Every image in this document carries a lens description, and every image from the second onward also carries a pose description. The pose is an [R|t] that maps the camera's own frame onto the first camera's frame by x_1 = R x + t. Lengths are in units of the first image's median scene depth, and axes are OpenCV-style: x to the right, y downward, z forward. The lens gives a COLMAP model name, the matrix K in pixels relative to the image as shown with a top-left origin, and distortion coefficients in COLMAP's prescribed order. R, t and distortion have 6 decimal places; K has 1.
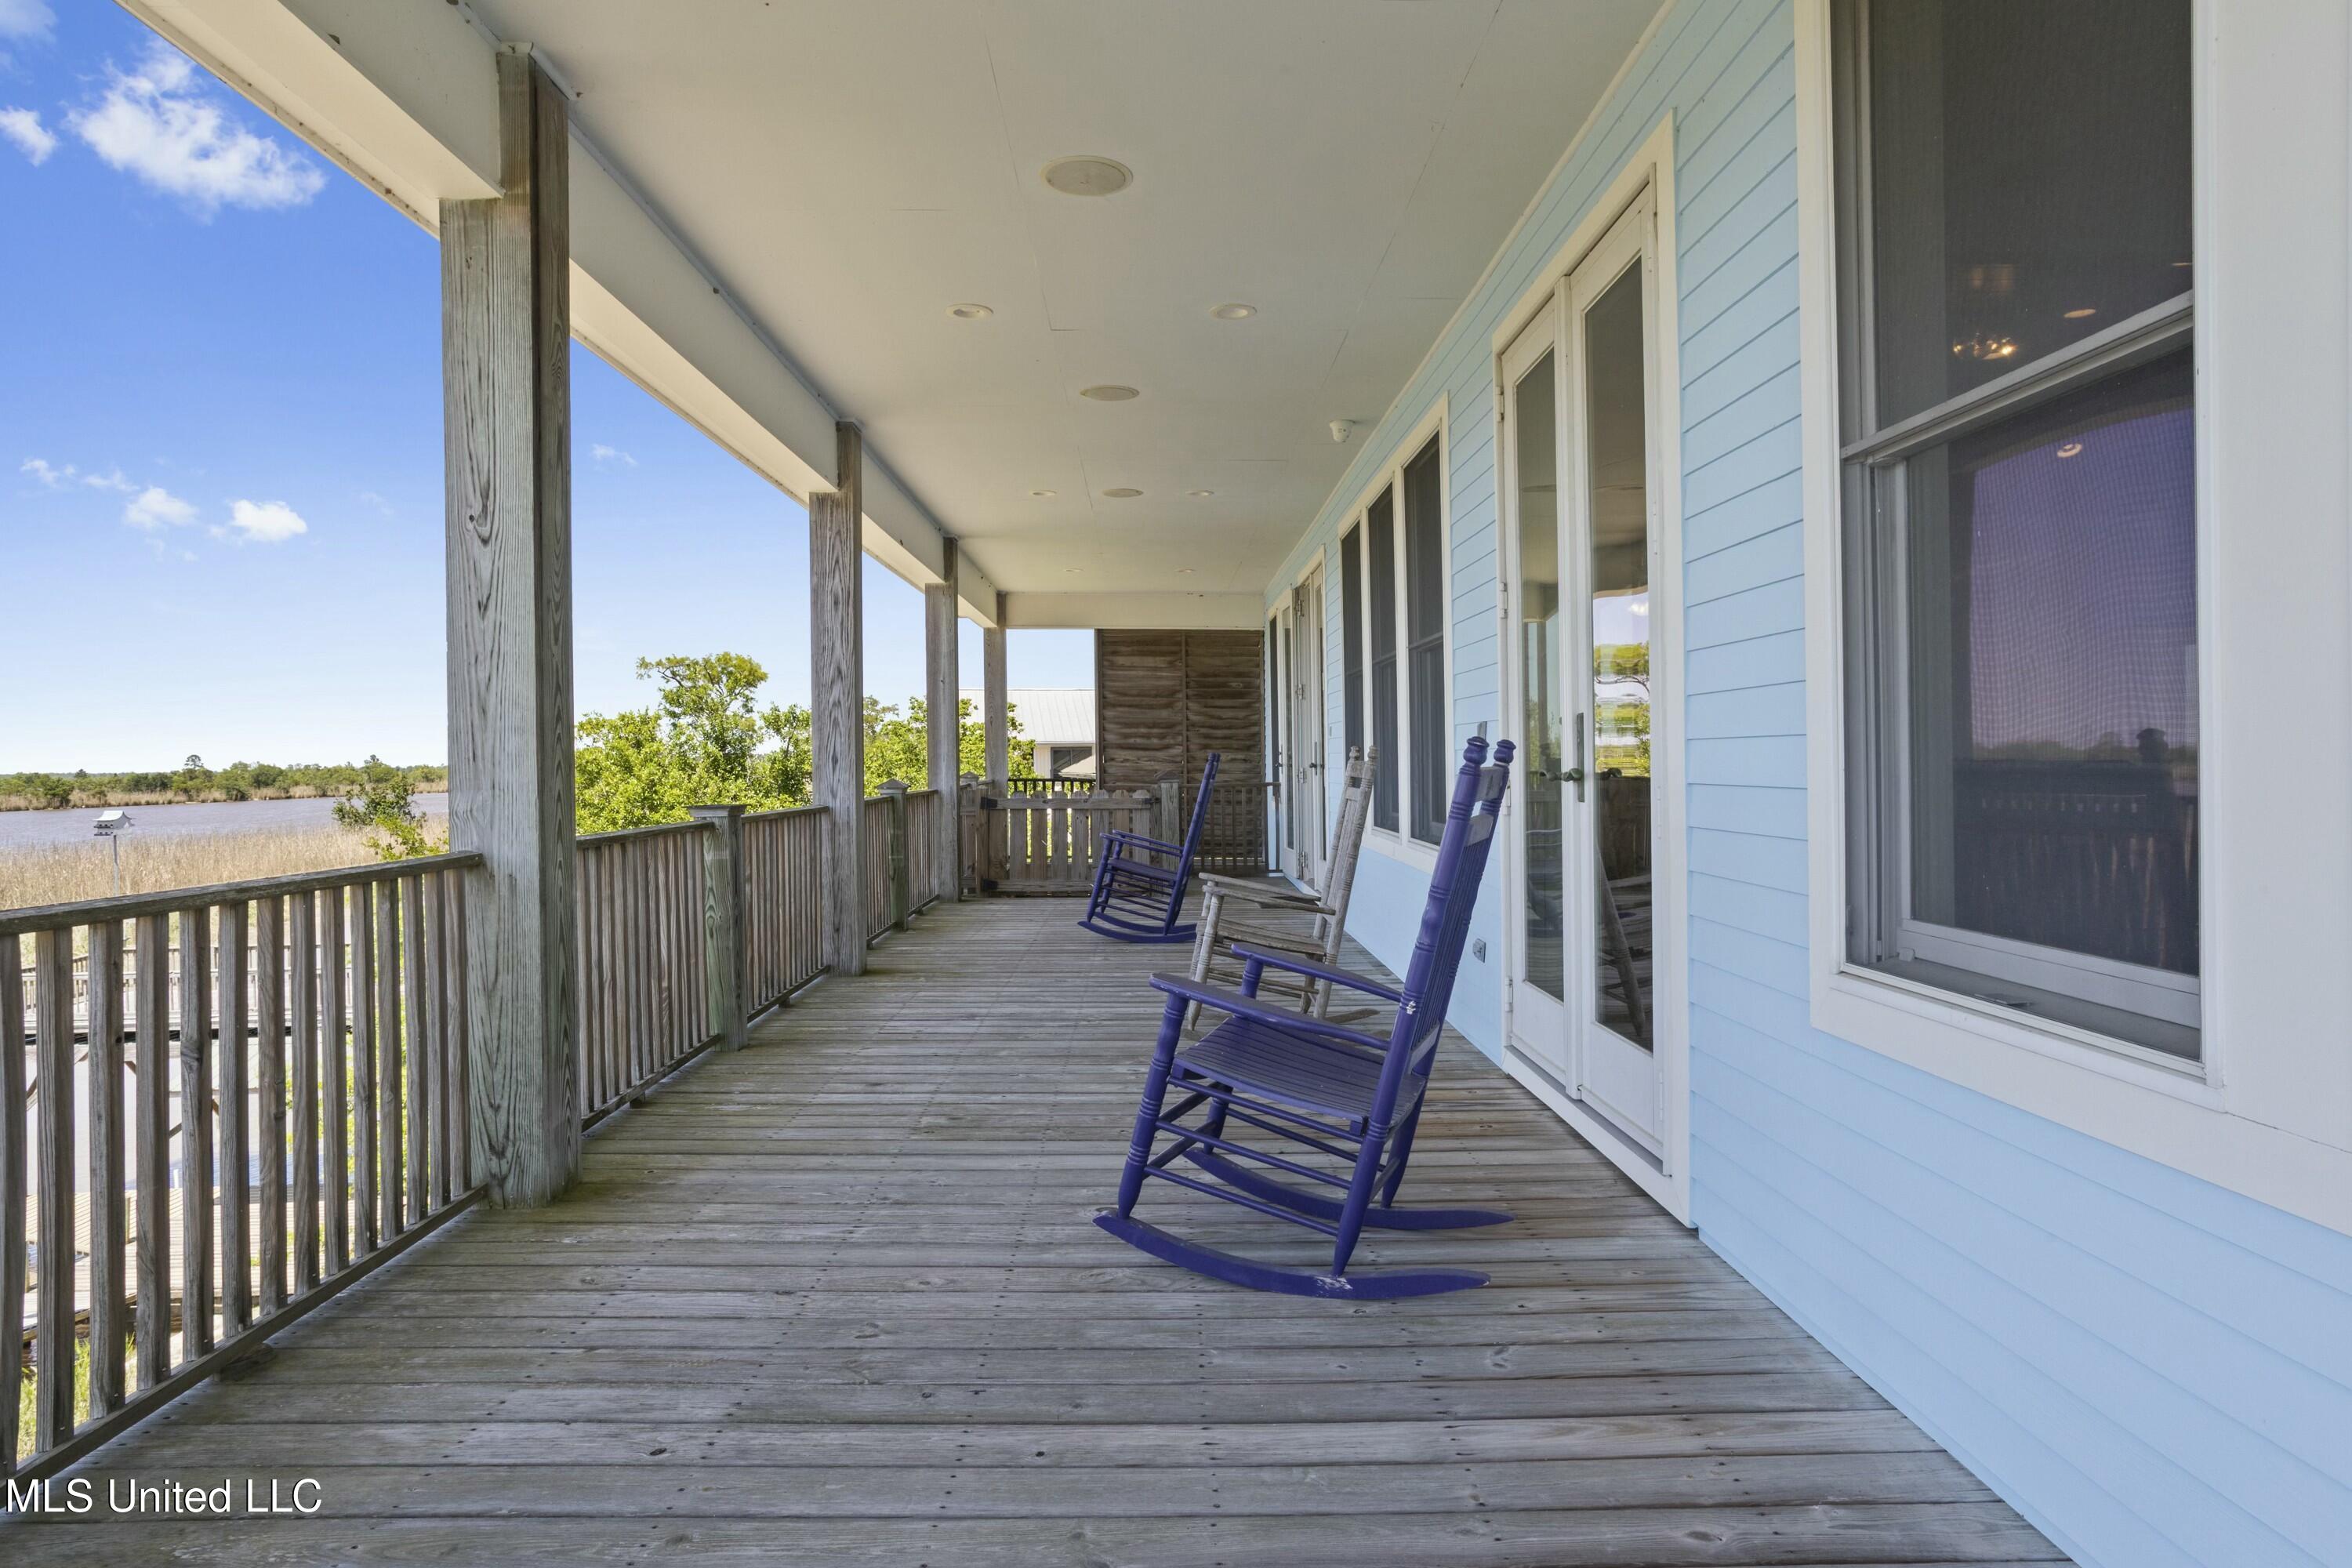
lens RADIAL K [[1359.3, 0, 1173.8], [0, 1359.3, 738.1], [0, 0, 1]] dist [-0.024651, 0.014422]
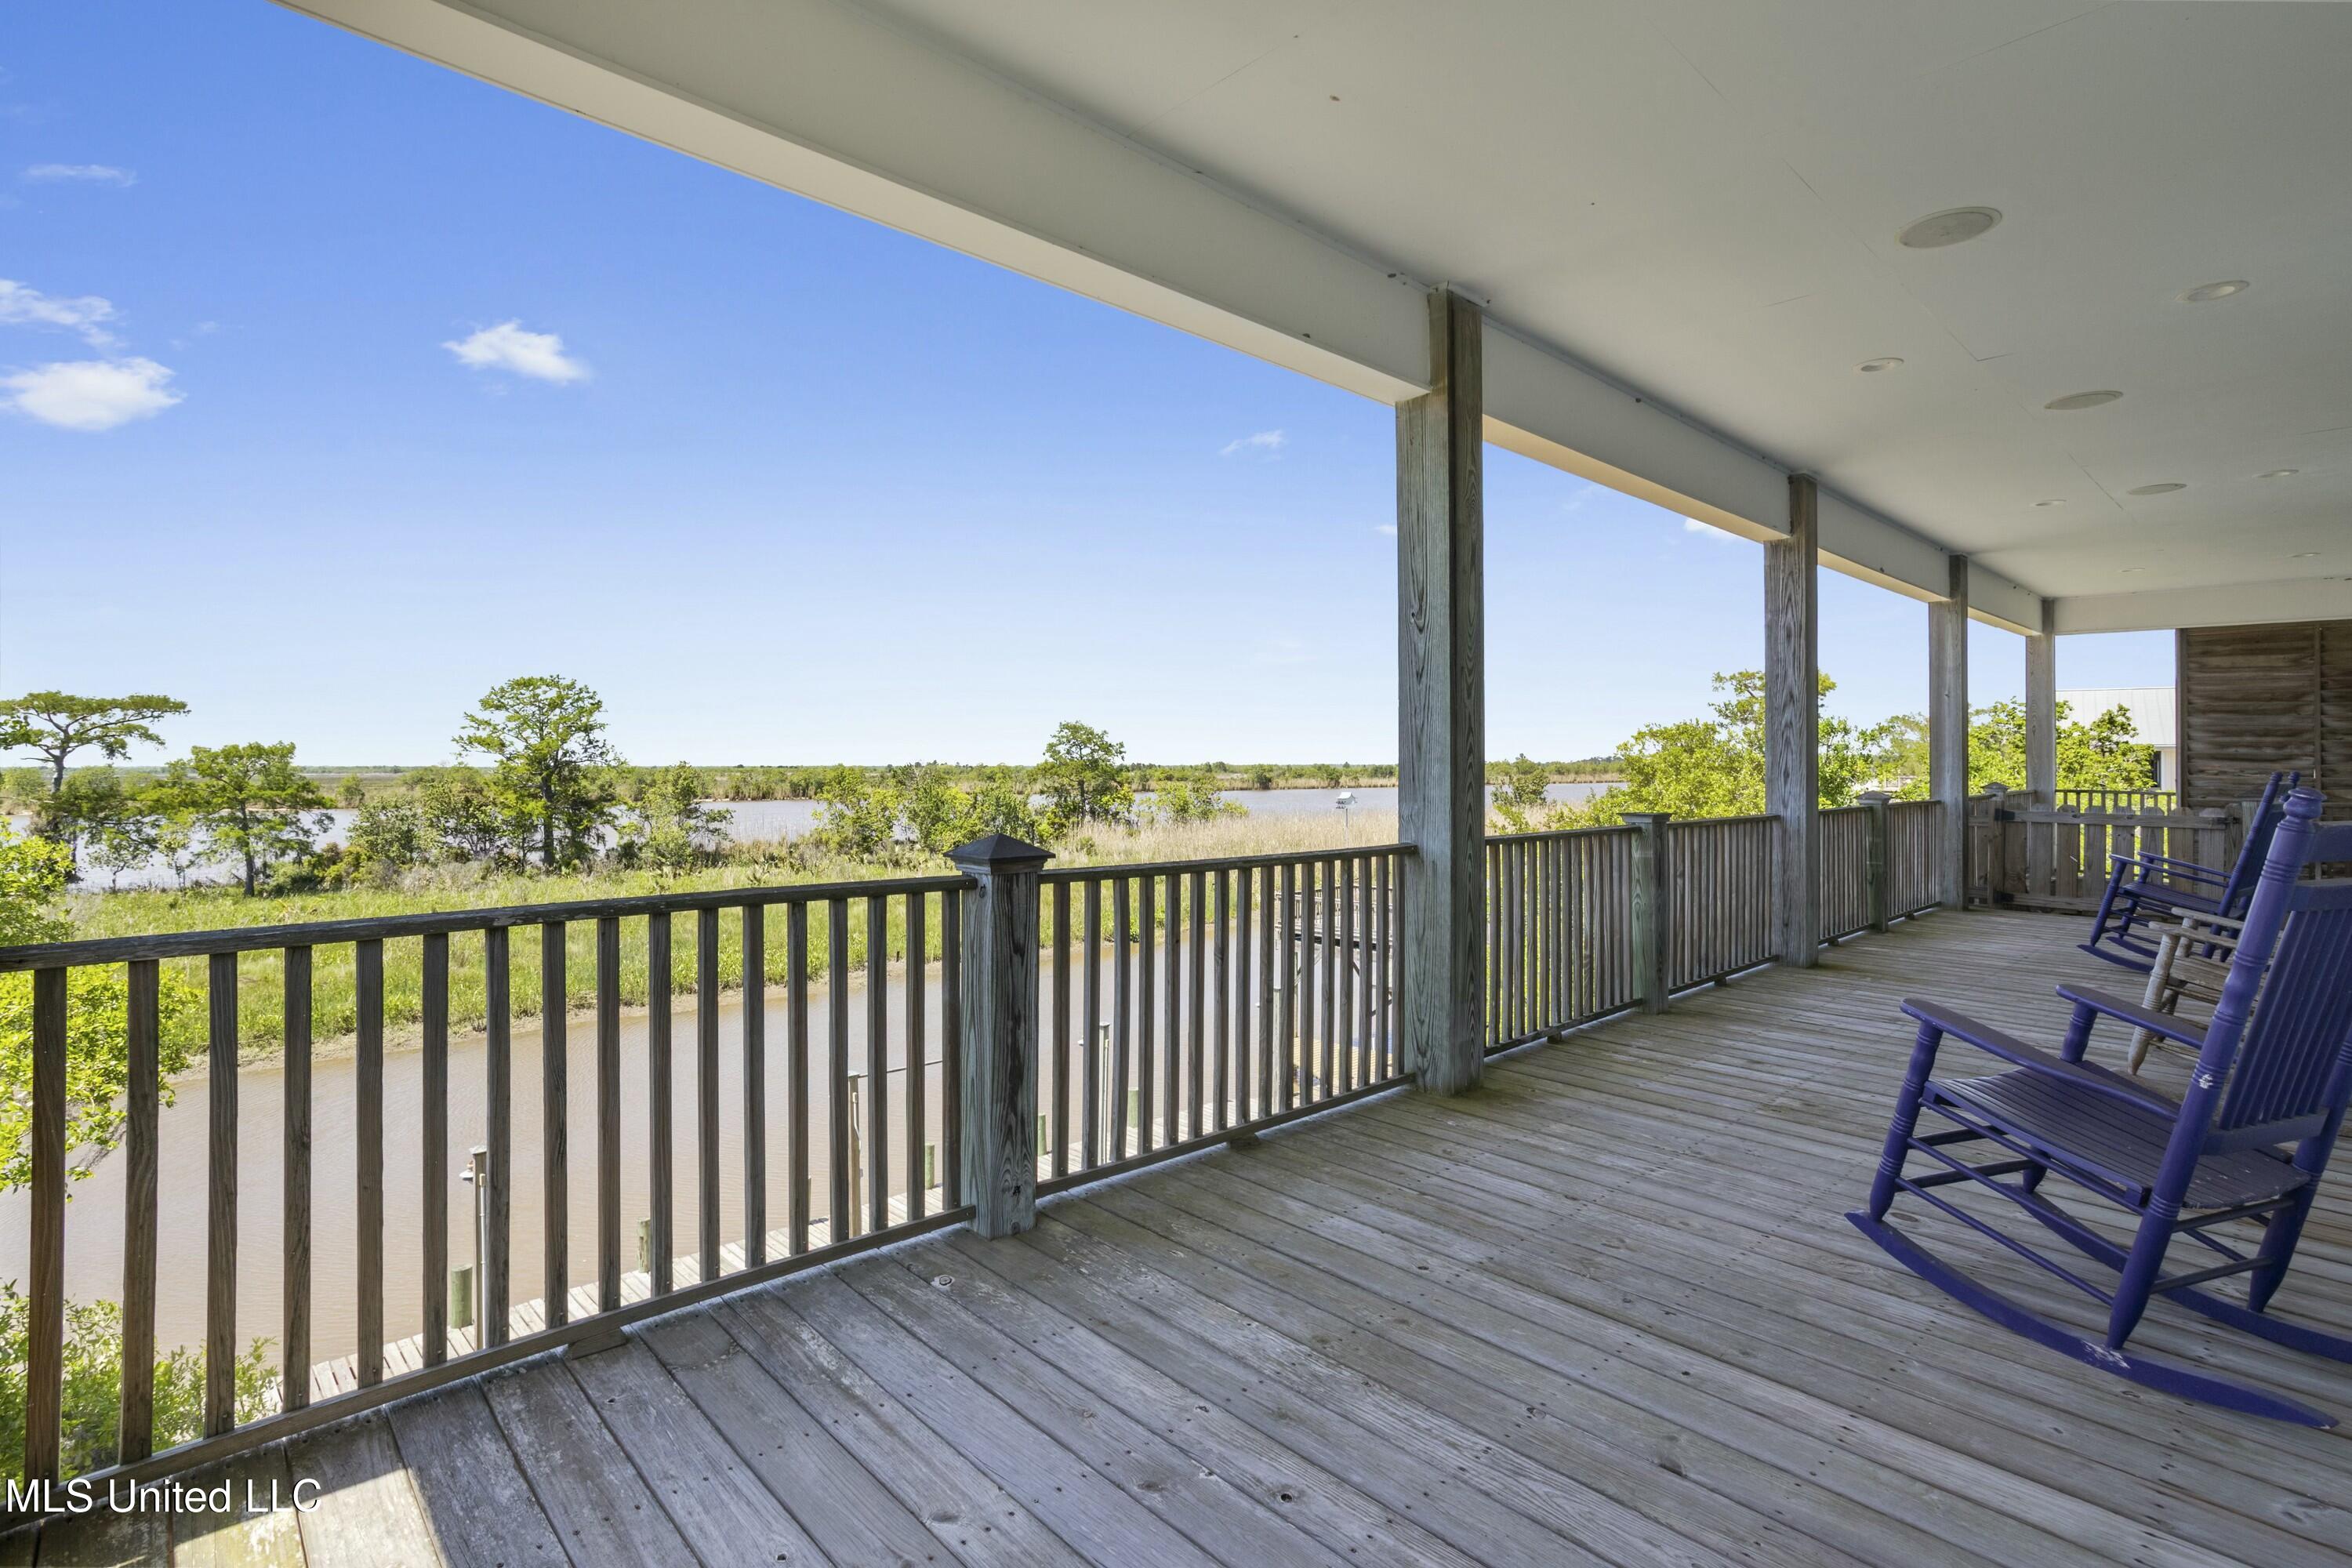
lens RADIAL K [[1137.7, 0, 1190.6], [0, 1137.7, 717.9], [0, 0, 1]] dist [-0.031665, 0.017814]
pose [[0.683285, -0.016177, -0.729972, 0.211134], [0.001296, 0.999780, -0.020943, -0.025538], [0.730150, 0.013364, 0.683156, -0.017580]]
